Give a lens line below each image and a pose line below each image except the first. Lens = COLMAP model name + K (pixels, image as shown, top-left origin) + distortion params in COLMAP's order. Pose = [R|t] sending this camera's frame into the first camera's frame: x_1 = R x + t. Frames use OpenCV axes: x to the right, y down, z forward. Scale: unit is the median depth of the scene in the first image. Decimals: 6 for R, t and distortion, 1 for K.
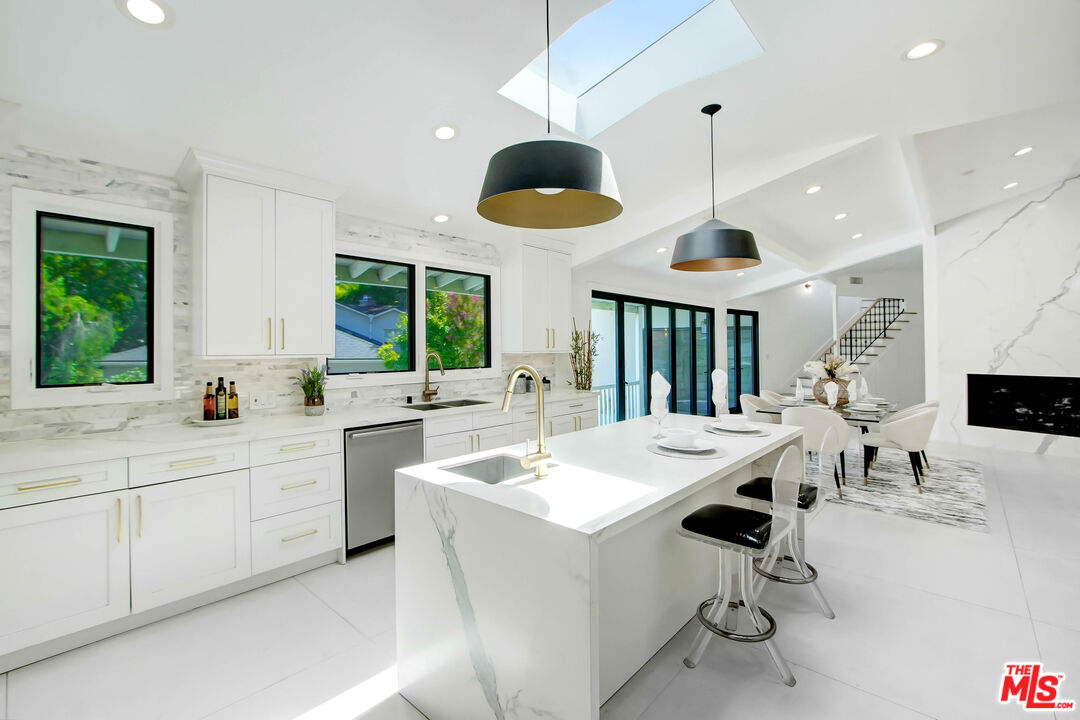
lens RADIAL K [[490.0, 0, 536.3], [0, 490.0, 340.3], [0, 0, 1]] dist [-0.004928, -0.000334]
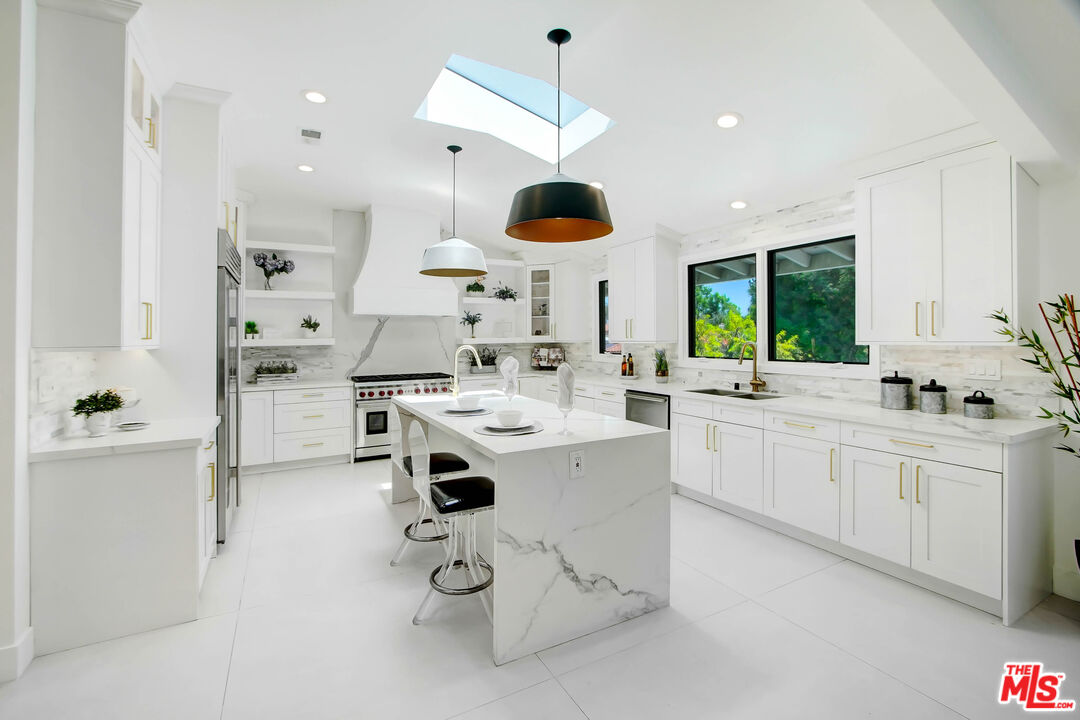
lens RADIAL K [[490.0, 0, 536.3], [0, 490.0, 340.3], [0, 0, 1]] dist [-0.004928, -0.000334]
pose [[-0.352960, 0.009457, -0.935591, 0.874883], [0.020223, 0.999792, 0.002476, 0.011750], [0.935420, -0.018047, -0.353078, 0.970018]]
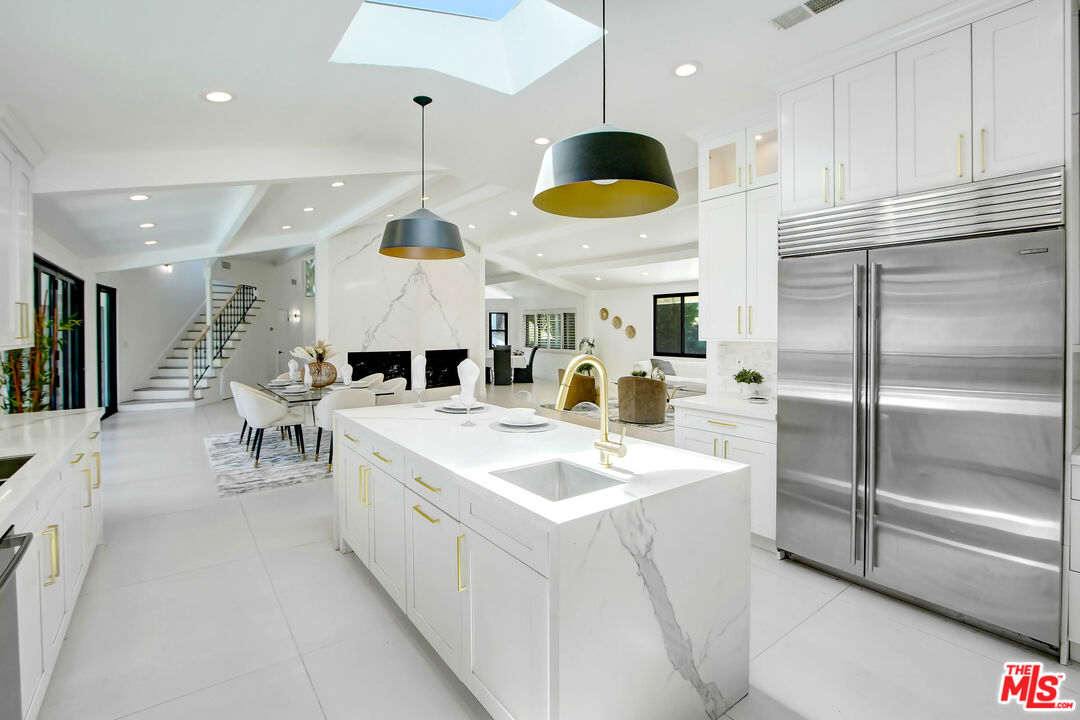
lens RADIAL K [[491.9, 0, 537.3], [0, 491.9, 329.1], [0, 0, 1]] dist [-0.001889, -0.000107]
pose [[0.203803, -0.003536, 0.979005, -0.467638], [-0.005477, 0.999974, 0.004752, -0.001850], [-0.978997, -0.006331, 0.203779, 0.436400]]
